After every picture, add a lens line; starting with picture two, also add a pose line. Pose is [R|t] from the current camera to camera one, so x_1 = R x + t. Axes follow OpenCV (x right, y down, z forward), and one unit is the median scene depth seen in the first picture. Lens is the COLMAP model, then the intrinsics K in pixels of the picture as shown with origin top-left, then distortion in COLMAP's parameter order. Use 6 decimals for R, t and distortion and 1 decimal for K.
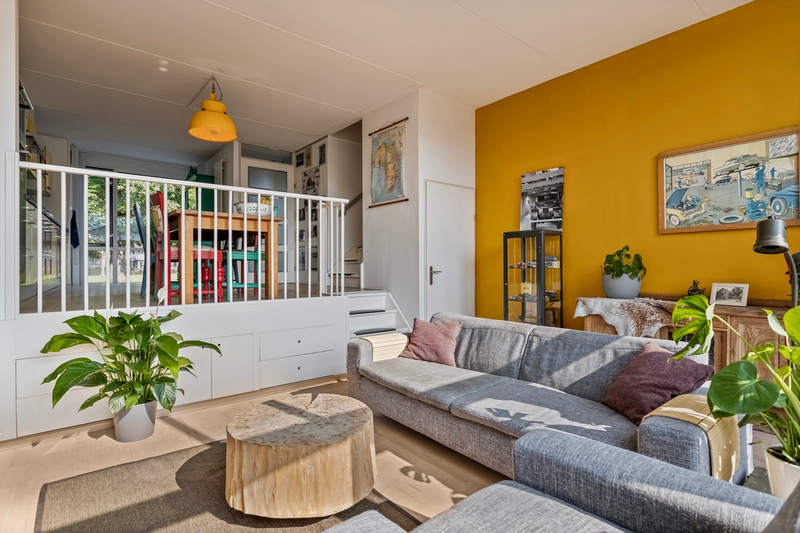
lens RADIAL K [[401.9, 0, 395.4], [0, 401.9, 266.1], [0, 0, 1]] dist [-0.000324, -0.000259]
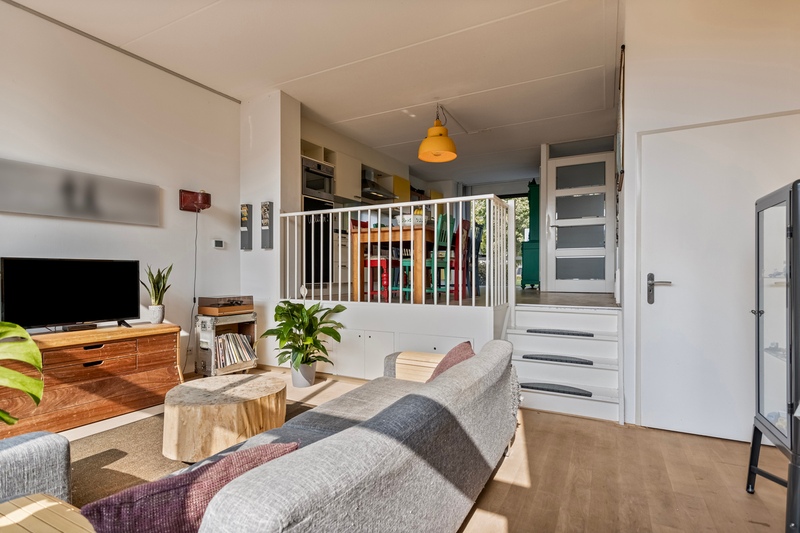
lens RADIAL K [[403.2, 0, 400.0], [0, 403.2, 266.5], [0, 0, 1]] dist [-0.000598, 0.000085]
pose [[0.403039, -0.010532, -0.915122, 0.804866], [-0.001293, 0.999926, -0.012078, -0.003172], [0.915182, 0.006051, 0.402995, 0.665435]]
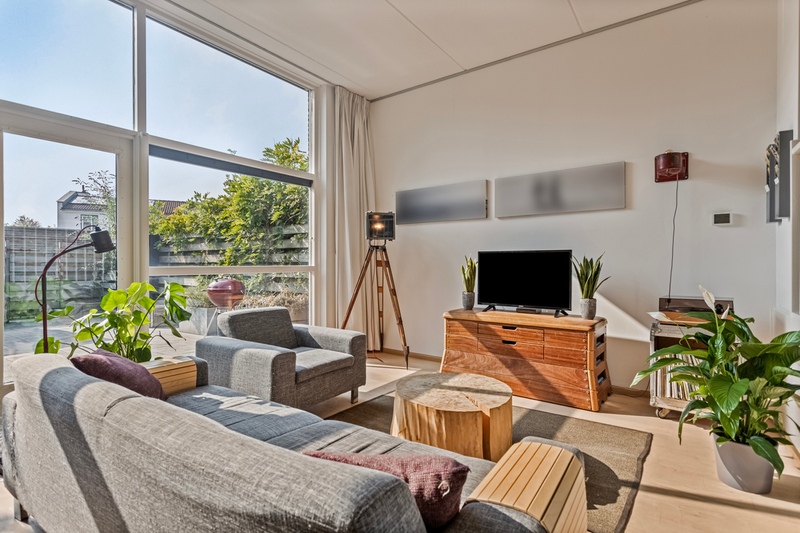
lens RADIAL K [[401.9, 0, 395.4], [0, 401.9, 266.1], [0, 0, 1]] dist [-0.000324, -0.000259]
pose [[-0.958065, 0.003407, -0.286530, 0.182035], [0.002102, 0.999986, 0.004860, 0.005606], [0.286543, 0.004054, -0.958059, 1.402931]]
